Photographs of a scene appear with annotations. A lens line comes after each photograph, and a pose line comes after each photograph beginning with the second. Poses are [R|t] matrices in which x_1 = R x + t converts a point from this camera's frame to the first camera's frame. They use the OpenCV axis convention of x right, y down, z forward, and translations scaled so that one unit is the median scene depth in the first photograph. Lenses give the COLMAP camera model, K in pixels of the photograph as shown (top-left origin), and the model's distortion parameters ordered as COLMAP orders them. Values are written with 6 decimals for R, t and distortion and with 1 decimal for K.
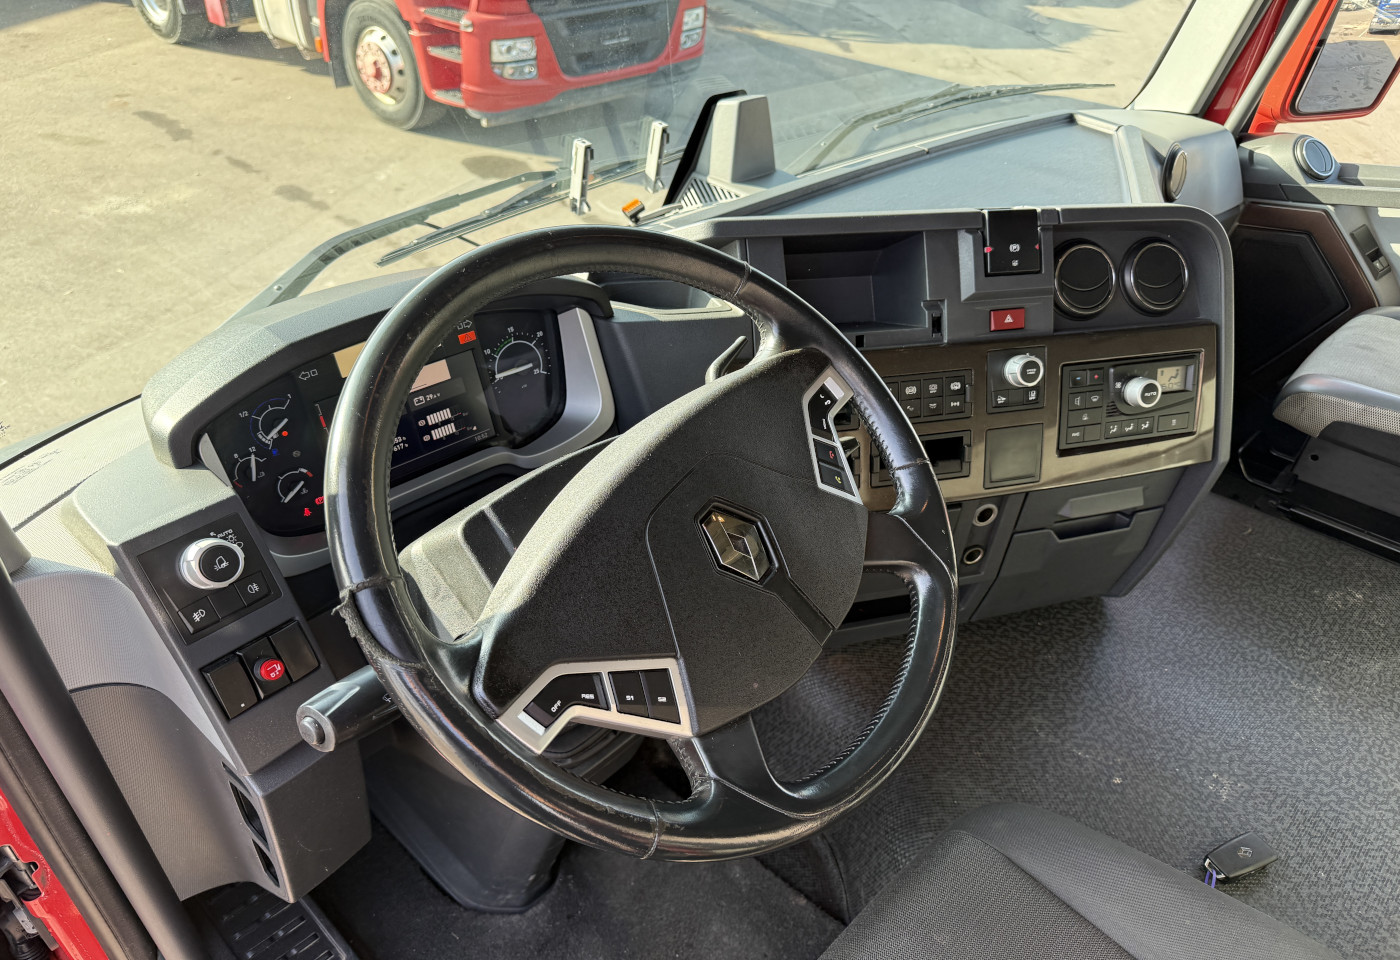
lens RADIAL K [[910.1, 0, 700.0], [0, 910.1, 480.0], [0, 0, 1]] dist [0.008803, -0.004870]
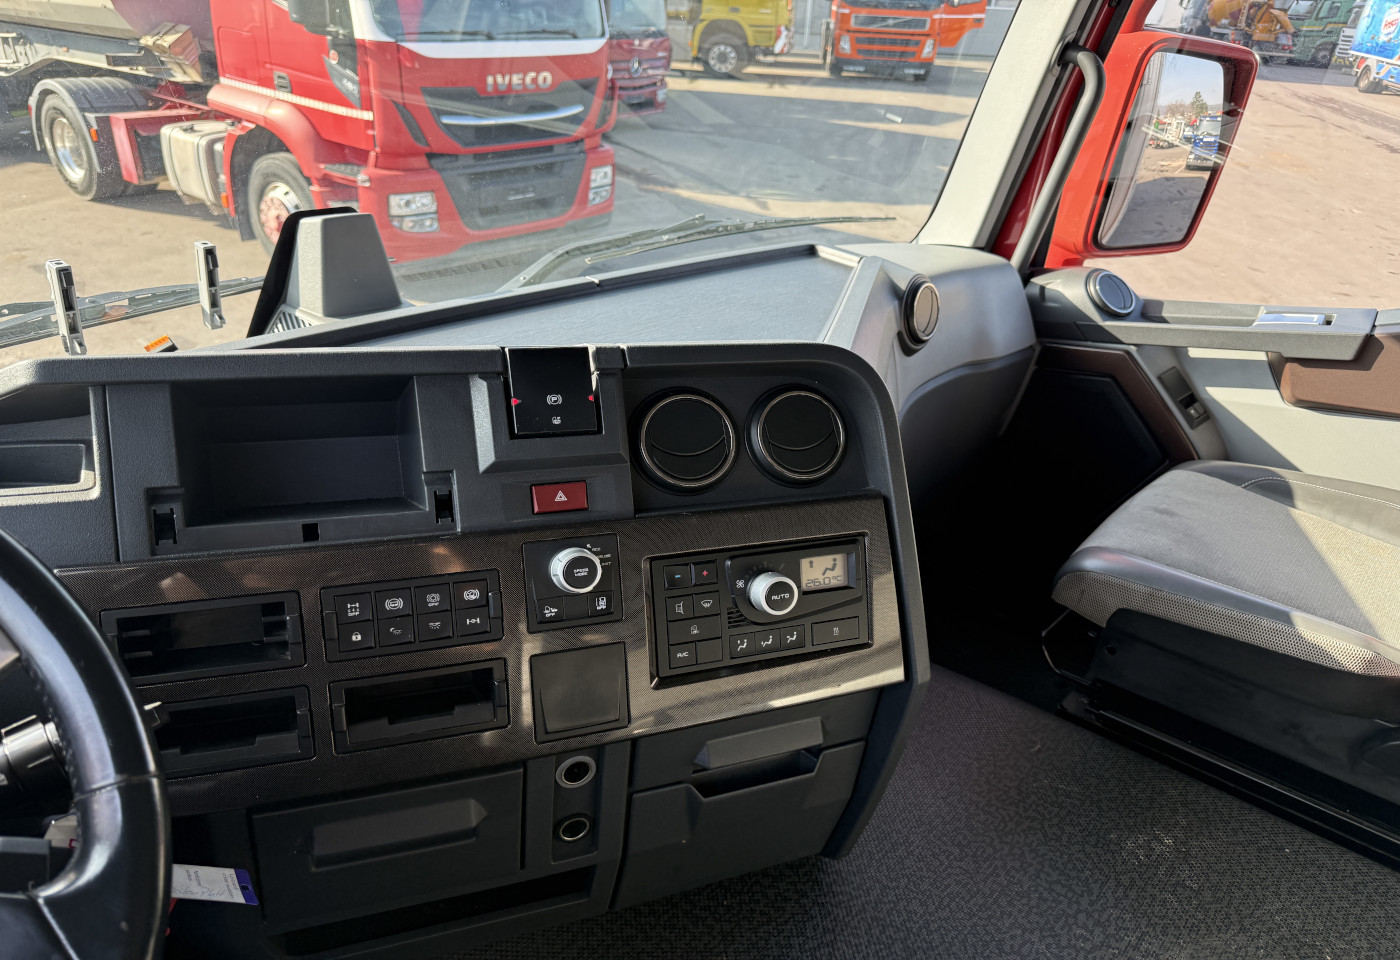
lens RADIAL K [[916.7, 0, 700.0], [0, 916.7, 480.0], [0, 0, 1]] dist [0.032599, -0.030030]
pose [[0.999143, -0.011922, 0.039633, 0.237047], [0.018000, 0.987478, -0.156726, -0.042787], [-0.037268, 0.157305, 0.986847, 0.163593]]
